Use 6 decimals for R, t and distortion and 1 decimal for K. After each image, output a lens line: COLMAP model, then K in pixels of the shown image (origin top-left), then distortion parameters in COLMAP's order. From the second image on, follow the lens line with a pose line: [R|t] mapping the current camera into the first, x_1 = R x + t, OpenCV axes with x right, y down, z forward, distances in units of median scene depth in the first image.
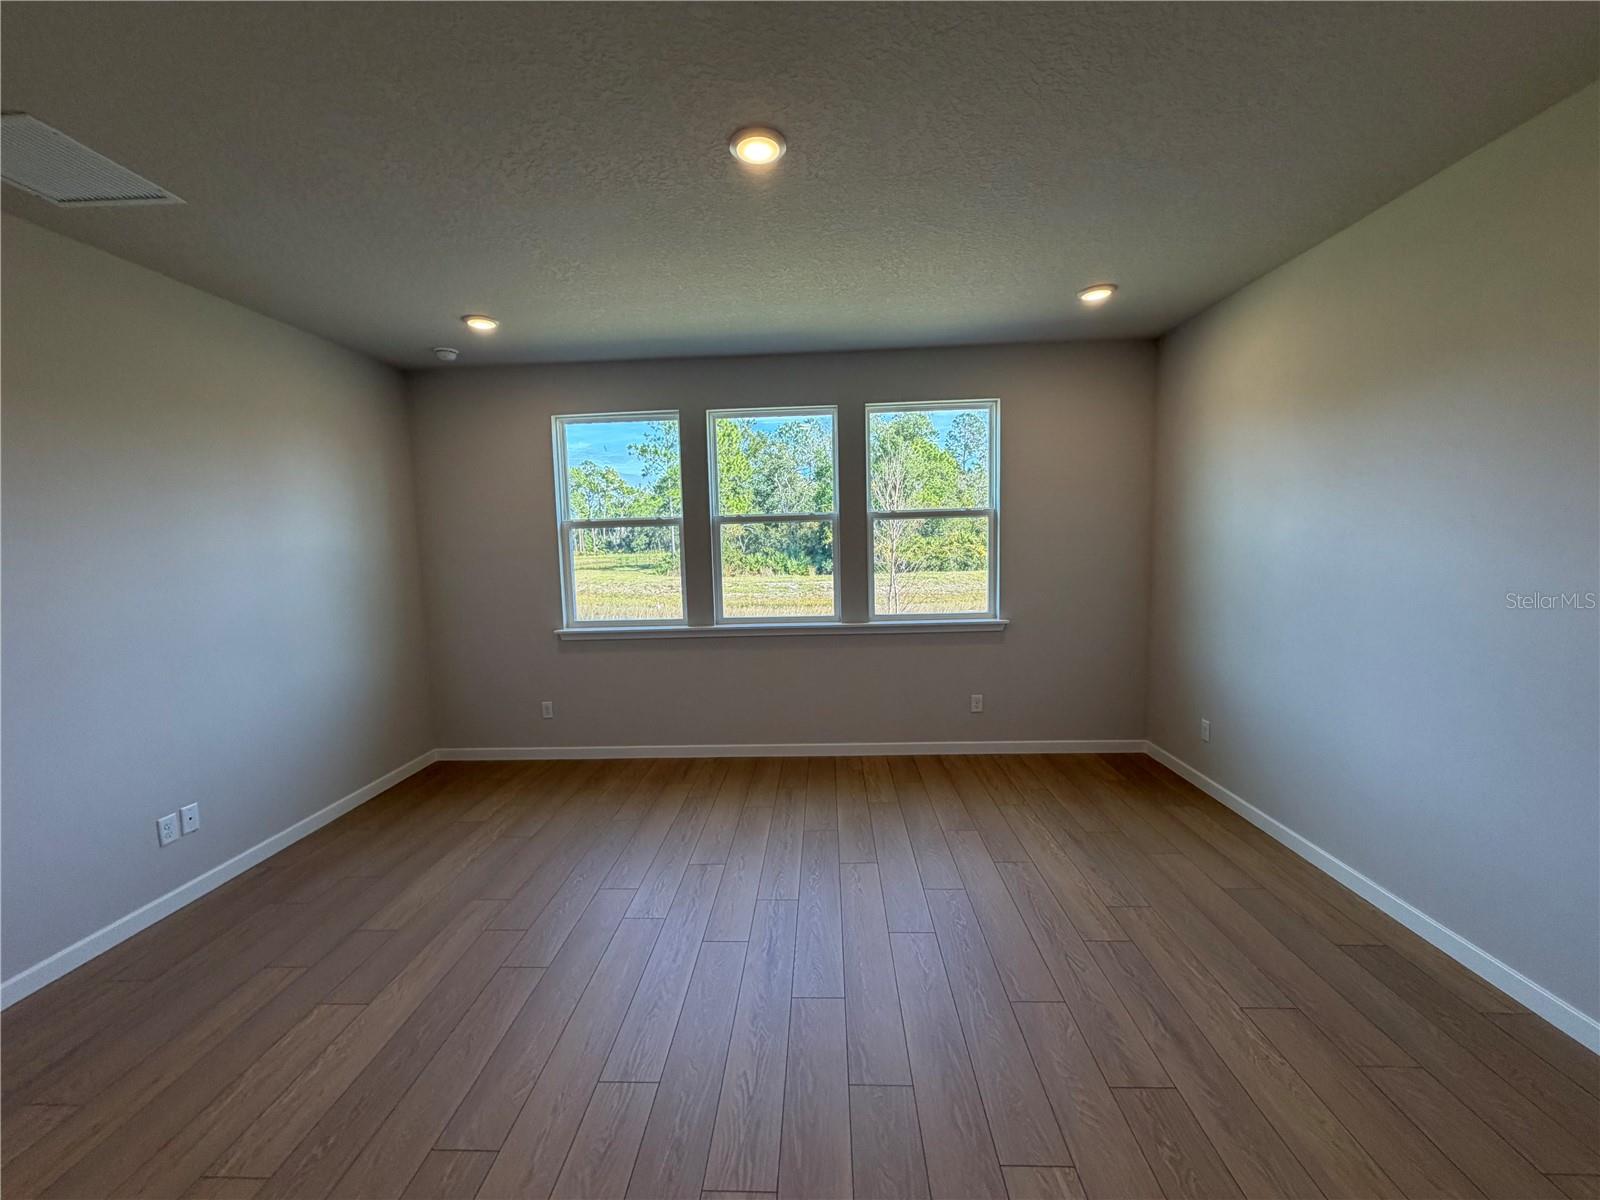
lens RADIAL K [[638.6, 0, 795.8], [0, 638.6, 600.7], [0, 0, 1]] dist [0.000362, 0.000130]
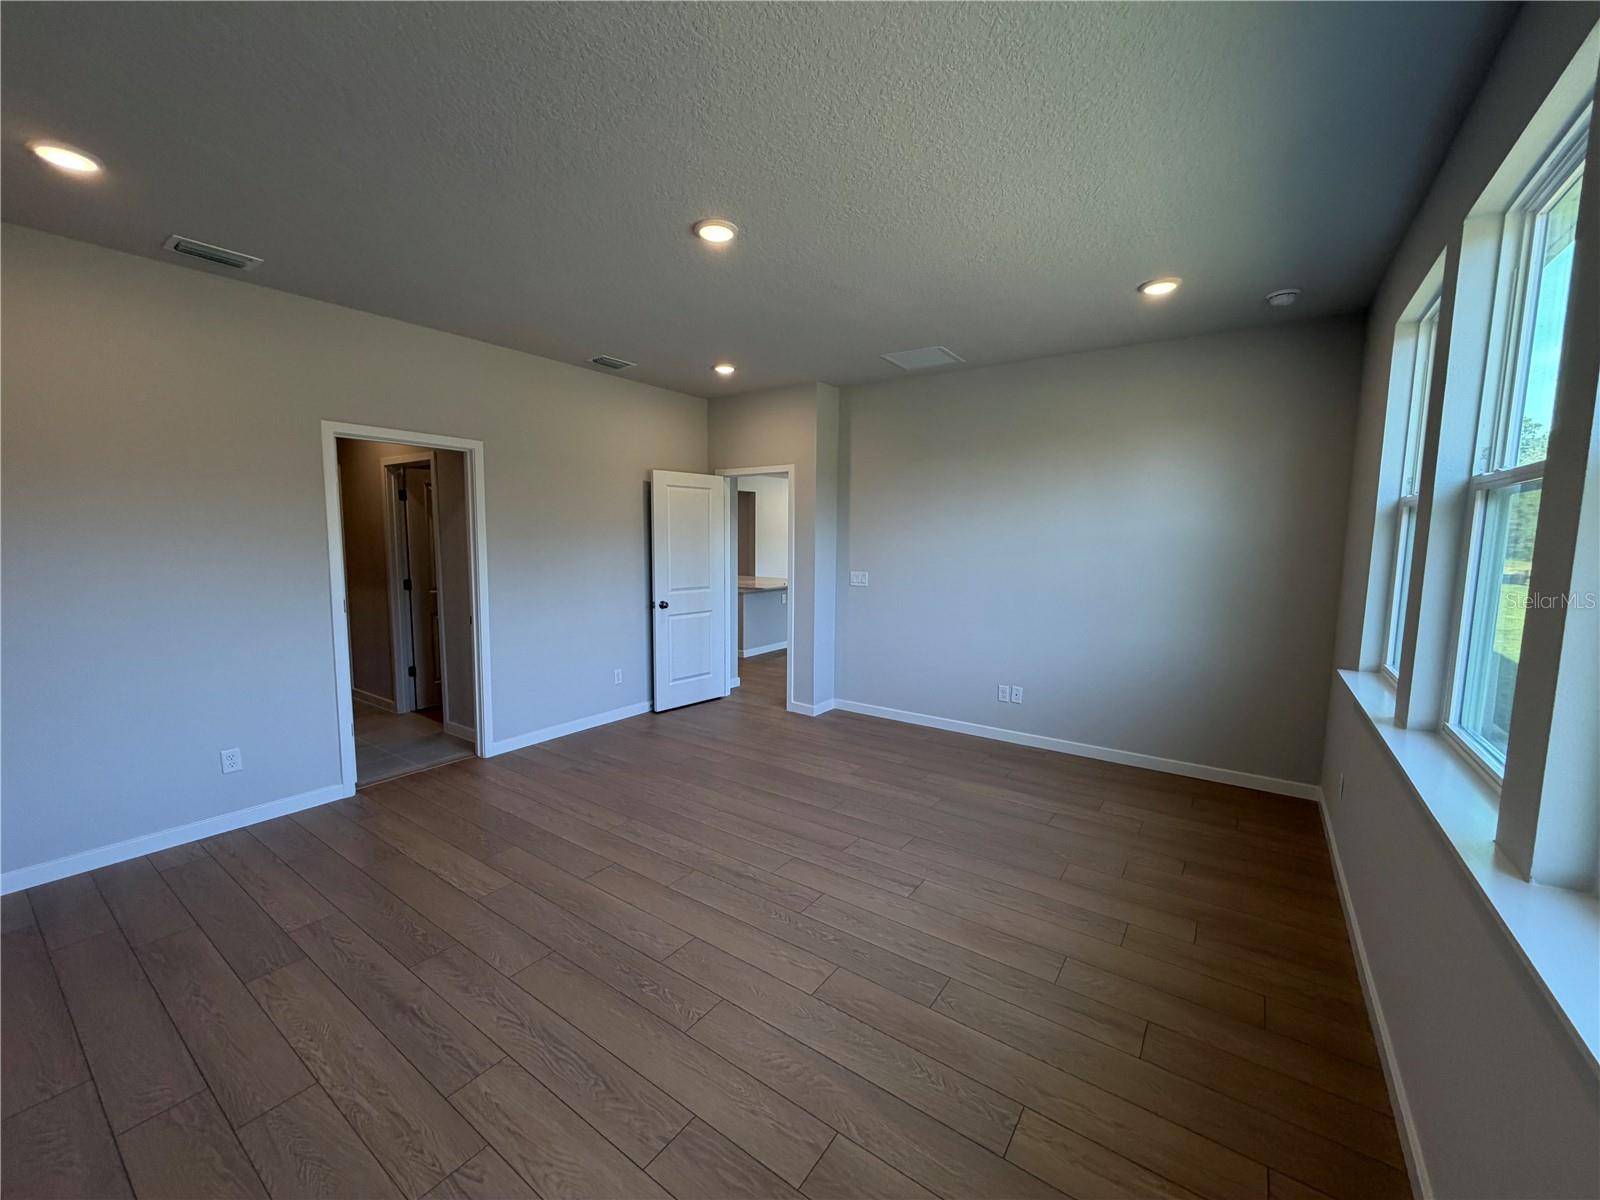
lens RADIAL K [[638.6, 0, 795.8], [0, 638.6, 600.7], [0, 0, 1]] dist [0.000362, 0.000130]
pose [[-0.545643, 0.108421, -0.830974, 0.719814], [-0.074520, 0.981389, 0.176979, -0.149798], [0.834698, 0.158492, -0.527409, 1.373981]]
